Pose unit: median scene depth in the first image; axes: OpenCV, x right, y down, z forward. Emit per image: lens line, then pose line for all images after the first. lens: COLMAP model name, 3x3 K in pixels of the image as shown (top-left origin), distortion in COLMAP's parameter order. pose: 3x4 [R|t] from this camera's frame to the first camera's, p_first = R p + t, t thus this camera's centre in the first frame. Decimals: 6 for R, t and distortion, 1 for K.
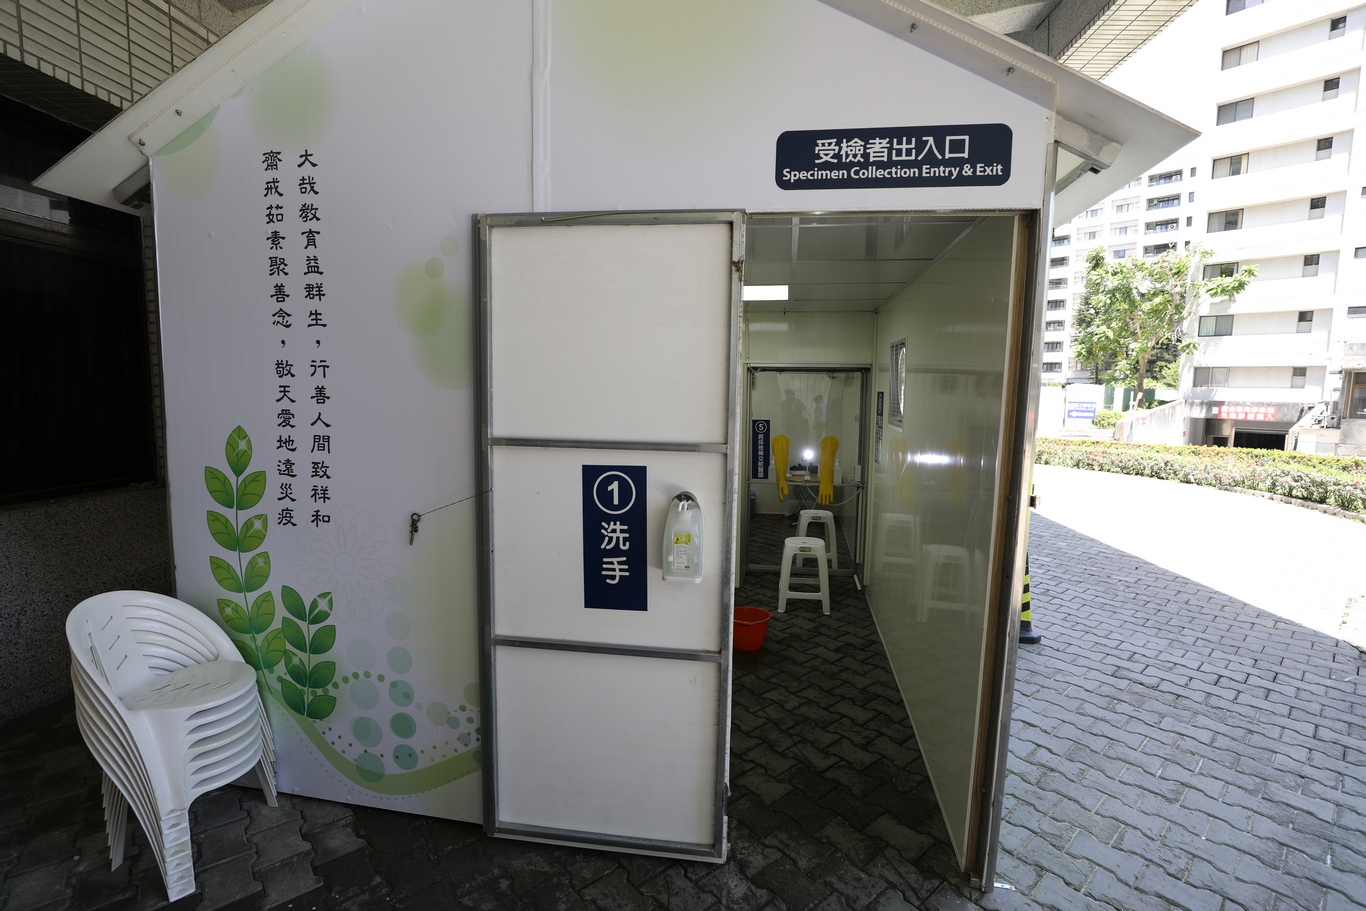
lens RADIAL K [[620.0, 0, 683.0], [0, 620.0, 455.5], [0, 0, 1]] dist [-0.036247, 0.000517]
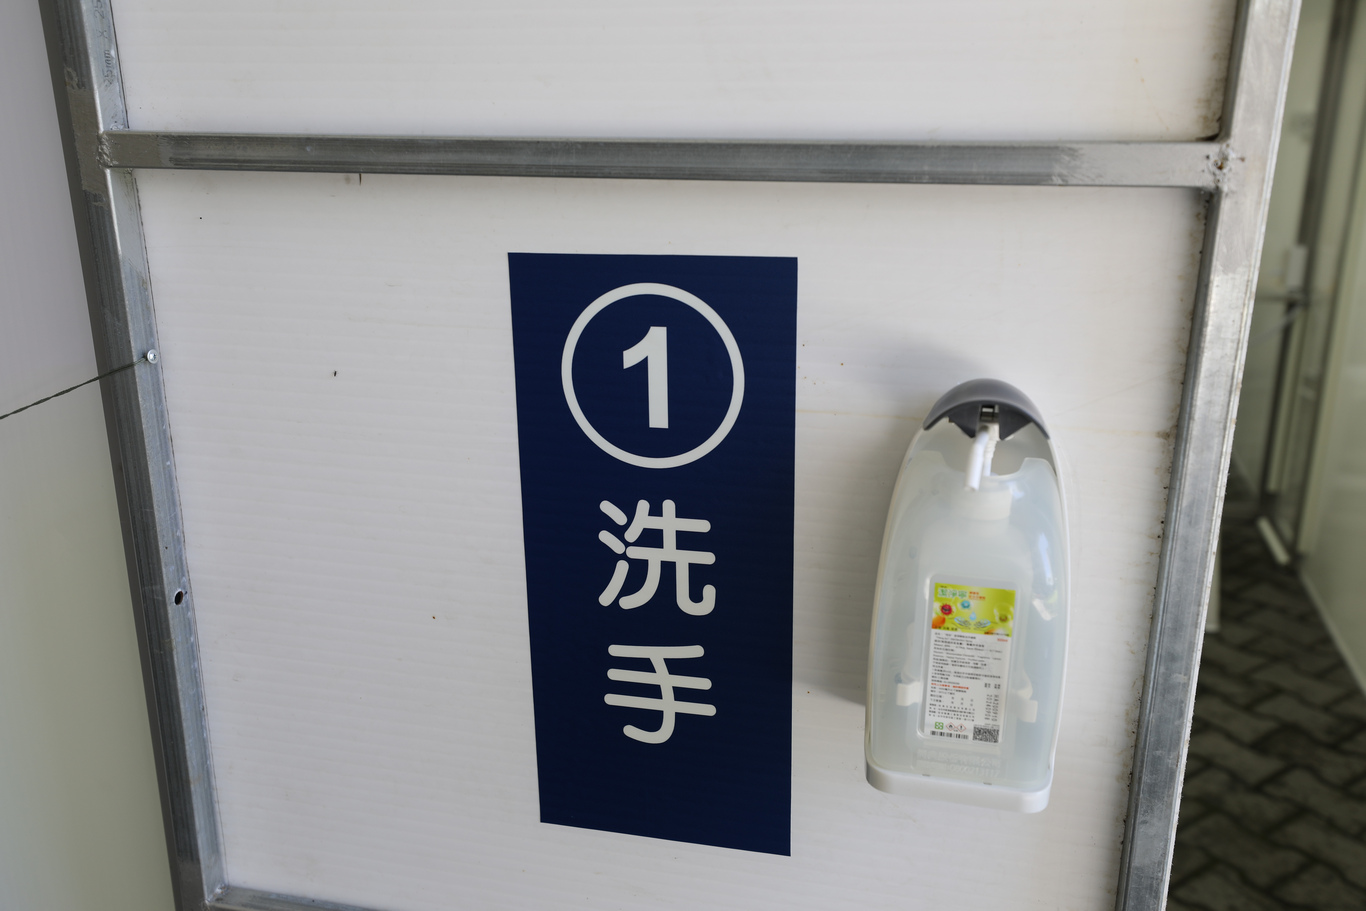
lens RADIAL K [[1161.6, 0, 683.0], [0, 1161.6, 455.5], [0, 0, 1]] dist [0.026288, 0.002995]
pose [[0.993919, 0.014897, -0.109097, -0.052099], [0.005975, 0.982048, 0.188536, 0.008117], [0.109947, -0.188041, 0.975988, 0.577117]]
